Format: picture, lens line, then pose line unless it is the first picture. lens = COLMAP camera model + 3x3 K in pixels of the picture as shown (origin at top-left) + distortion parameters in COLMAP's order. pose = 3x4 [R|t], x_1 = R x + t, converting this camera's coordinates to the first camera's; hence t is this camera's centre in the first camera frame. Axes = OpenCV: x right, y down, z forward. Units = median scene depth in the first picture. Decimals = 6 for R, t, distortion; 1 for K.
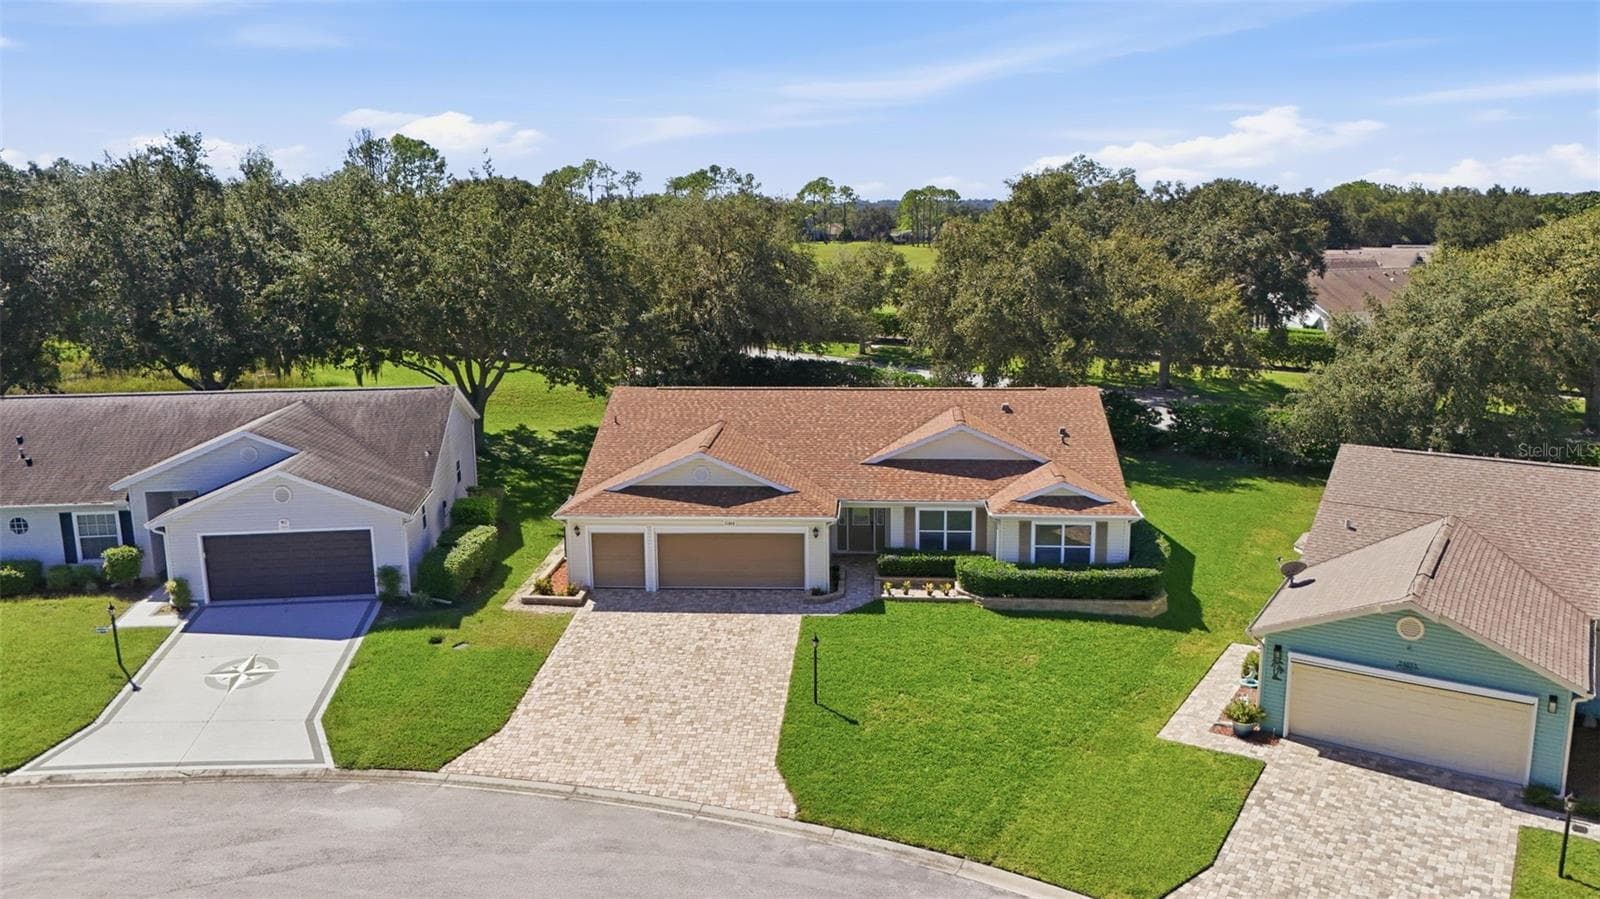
lens RADIAL K [[1190.7, 0, 800.0], [0, 1190.7, 449.5], [0, 0, 1]] dist [0.067079, -0.072932]
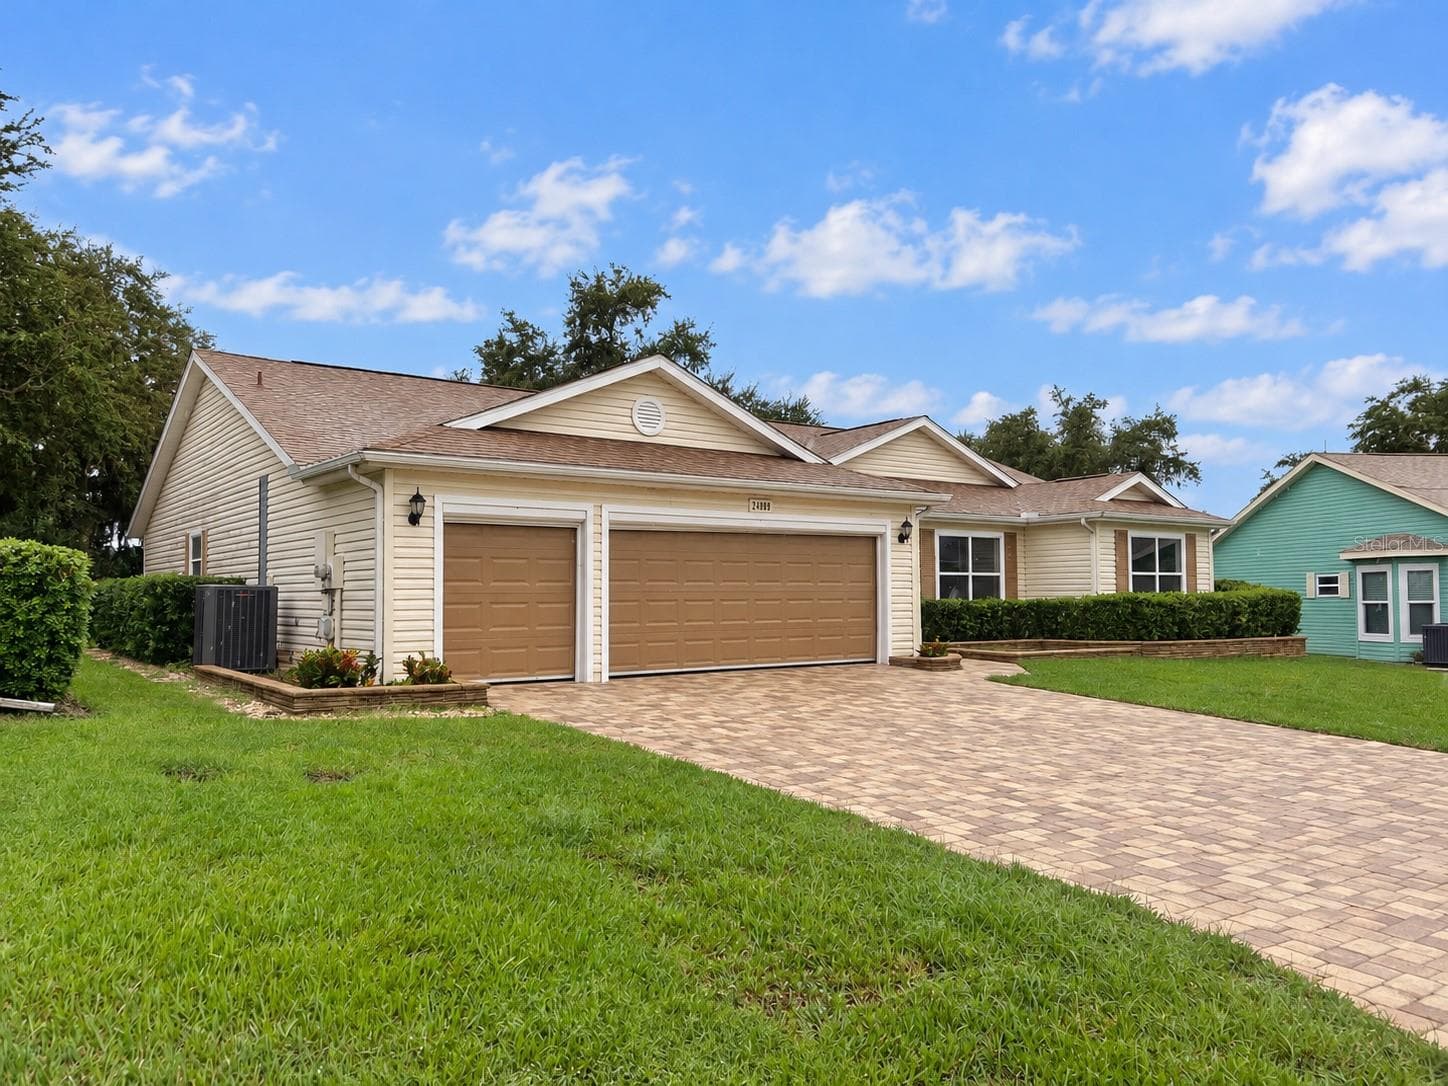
lens RADIAL K [[1082.2, 0, 737.1], [0, 1082.2, 580.3], [0, 0, 1]] dist [0.055775, -0.076255]
pose [[0.755695, 0.014212, 0.654770, -0.334911], [0.132366, 0.975818, -0.173950, 0.161080], [-0.641408, 0.218123, 0.735539, 0.743799]]
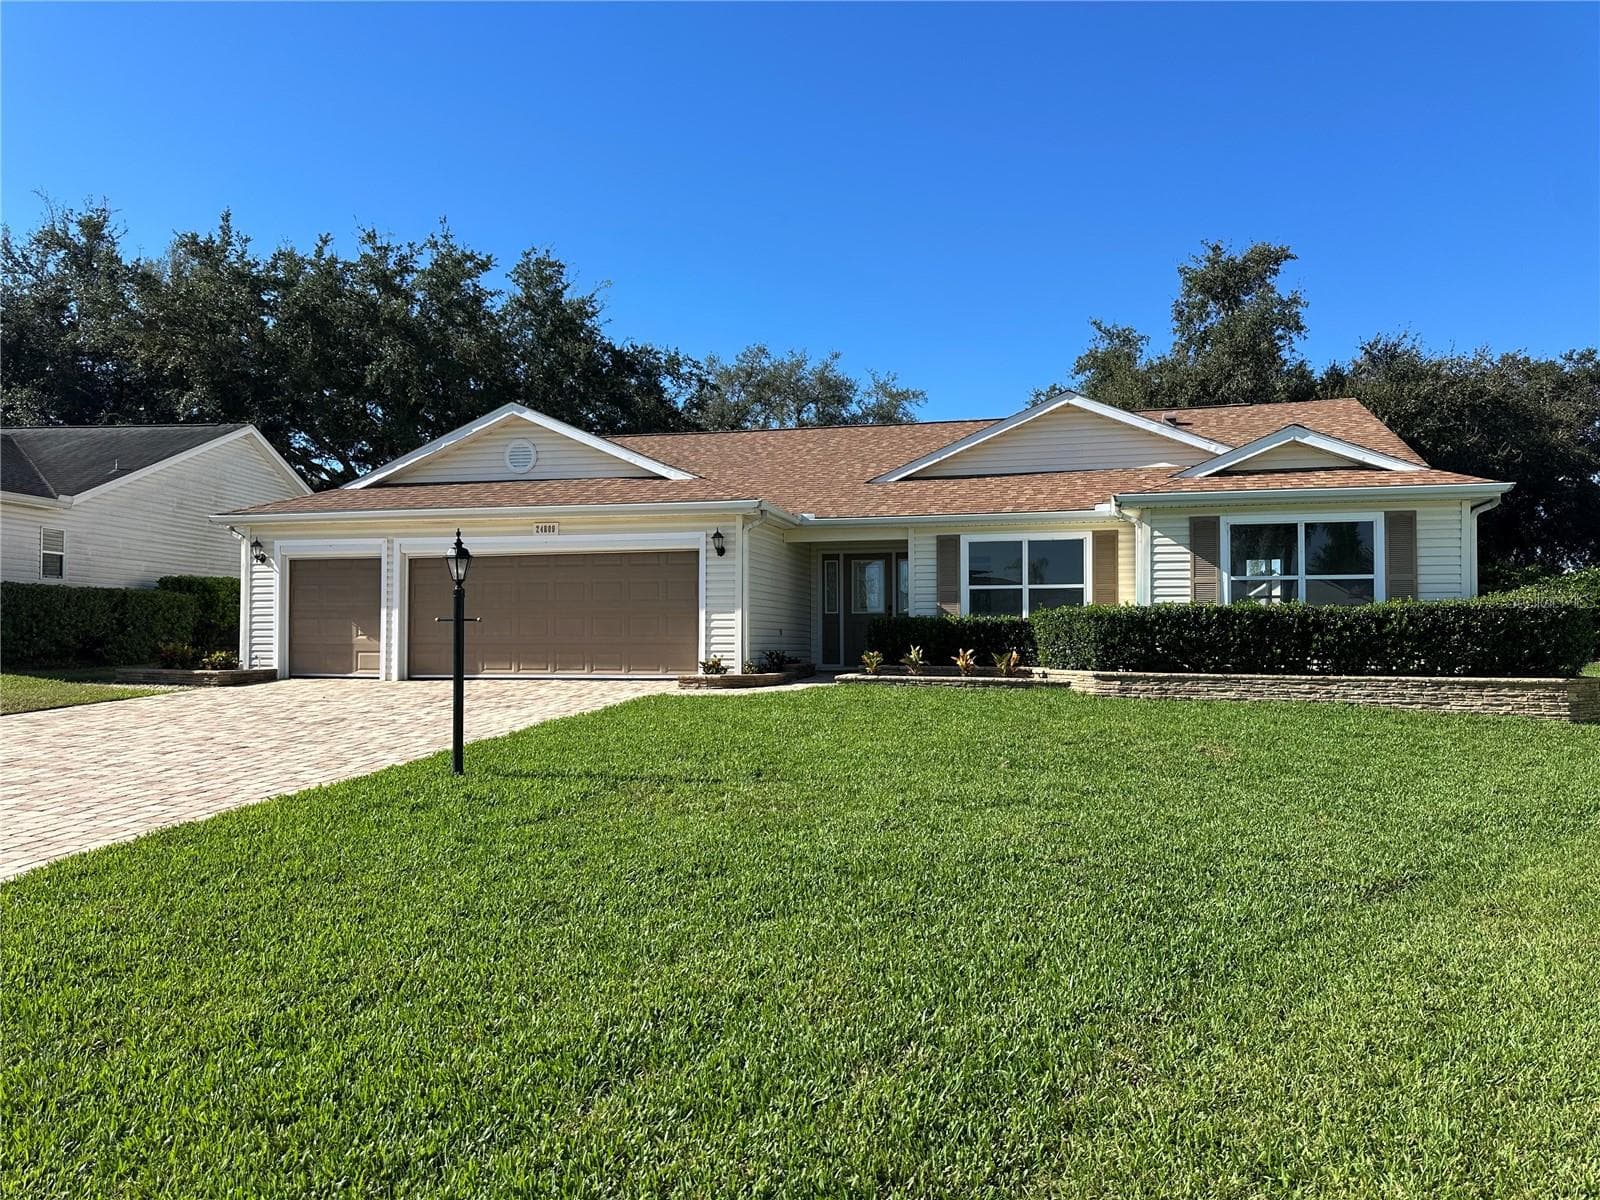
lens RADIAL K [[1129.6, 0, 800.8], [0, 1129.6, 607.6], [0, 0, 1]] dist [0.080738, -0.098712]
pose [[0.982962, 0.003854, -0.183771, 0.126796], [-0.045618, 0.973617, -0.223584, 0.194155], [0.178061, 0.228158, 0.957203, 0.613495]]
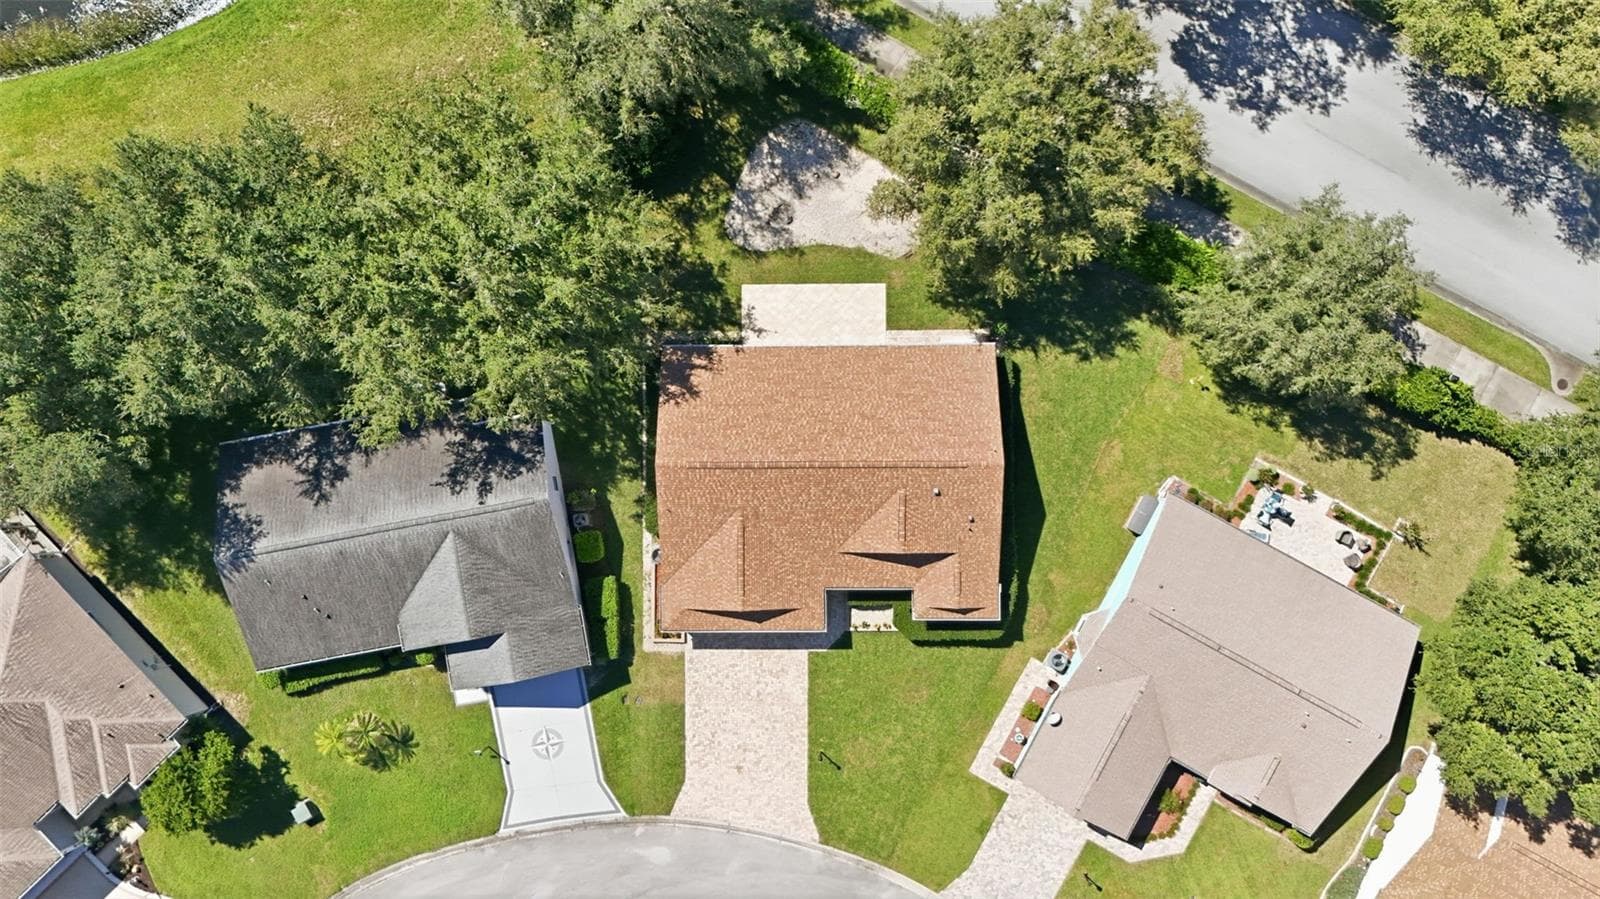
lens RADIAL K [[1190.7, 0, 800.0], [0, 1190.7, 449.5], [0, 0, 1]] dist [0.067079, -0.072932]
pose [[0.997341, -0.071959, -0.011514, 0.033990], [0.027975, 0.232155, 0.972276, -1.747890], [-0.067291, -0.970013, 0.233551, 0.874440]]
